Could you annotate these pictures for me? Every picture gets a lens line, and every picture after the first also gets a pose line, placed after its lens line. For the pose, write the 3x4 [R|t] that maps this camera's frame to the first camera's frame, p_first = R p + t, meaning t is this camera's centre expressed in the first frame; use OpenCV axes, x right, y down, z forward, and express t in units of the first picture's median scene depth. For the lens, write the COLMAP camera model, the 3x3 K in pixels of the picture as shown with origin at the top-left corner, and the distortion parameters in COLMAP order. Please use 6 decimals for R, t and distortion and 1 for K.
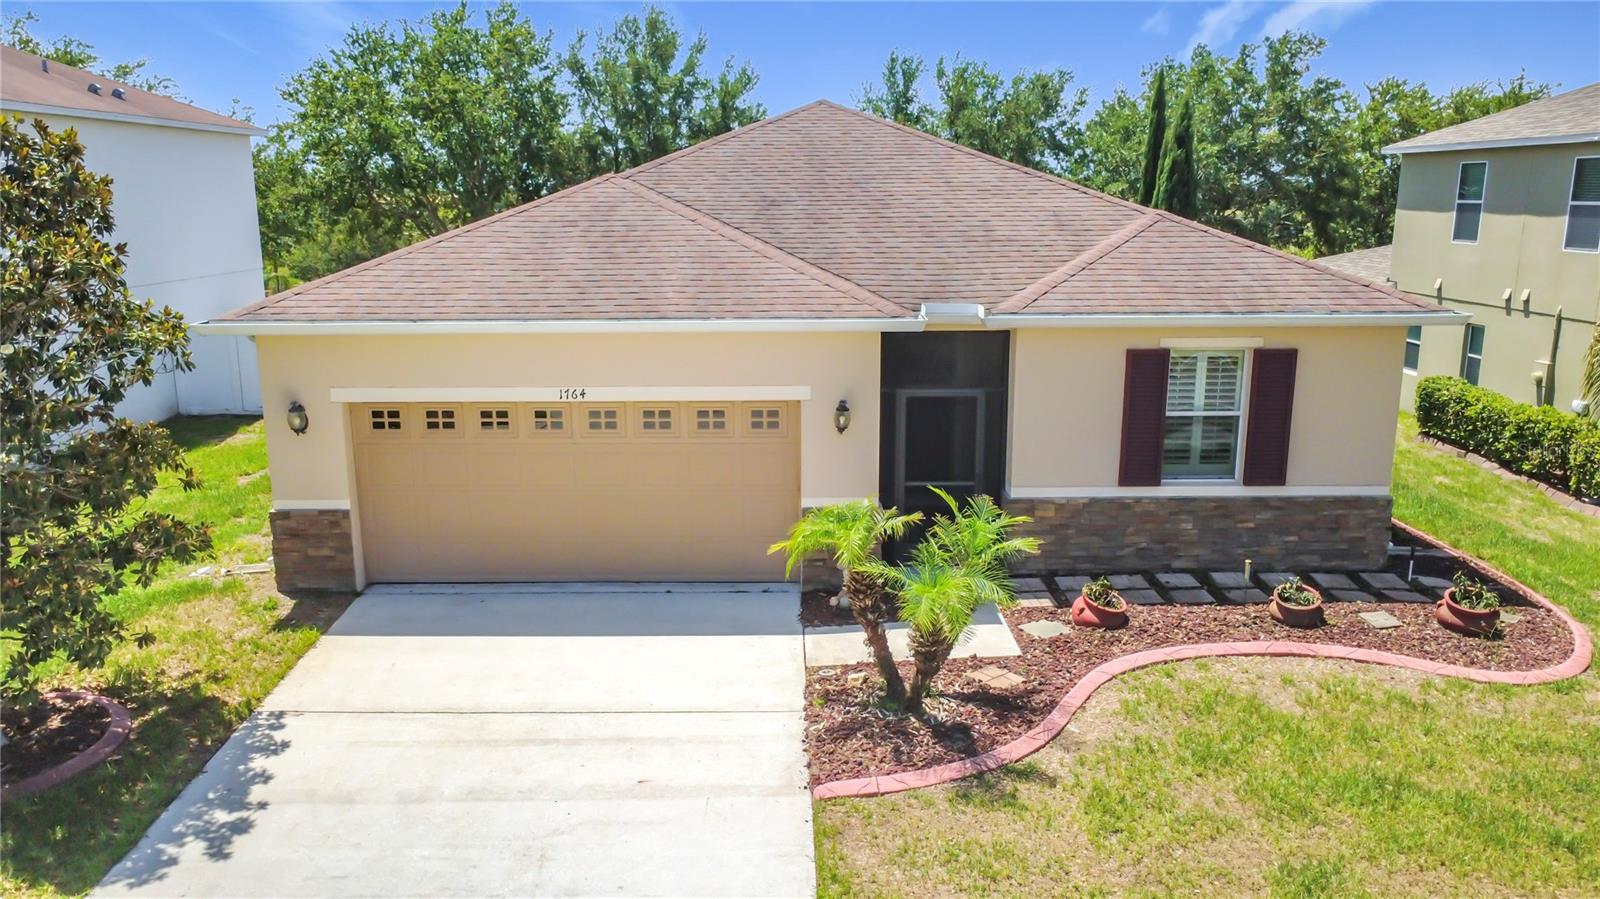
lens RADIAL K [[1147.9, 0, 807.6], [0, 1147.9, 448.0], [0, 0, 1]] dist [-0.018586, 0.005948]
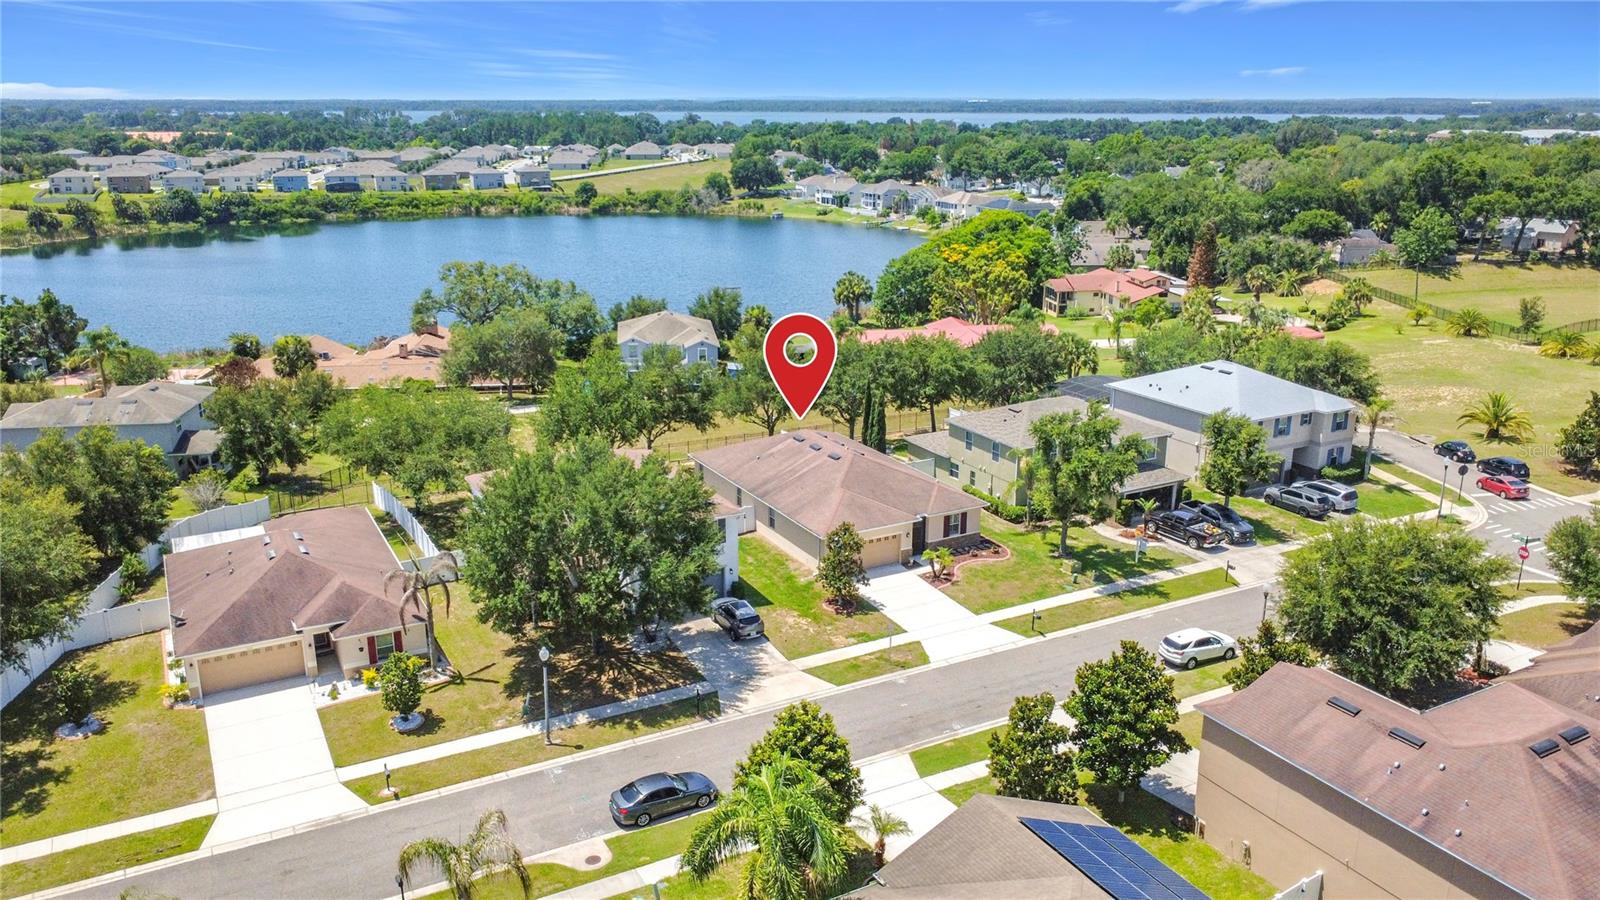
lens RADIAL K [[1147.9, 0, 816.3], [0, 1147.9, 449.4], [0, 0, 1]] dist [-0.018586, 0.005948]
pose [[0.874396, -0.131078, 0.467173, -3.396022], [0.097786, 0.990669, 0.094935, -1.178944], [-0.475258, -0.037328, 0.879055, -4.388369]]
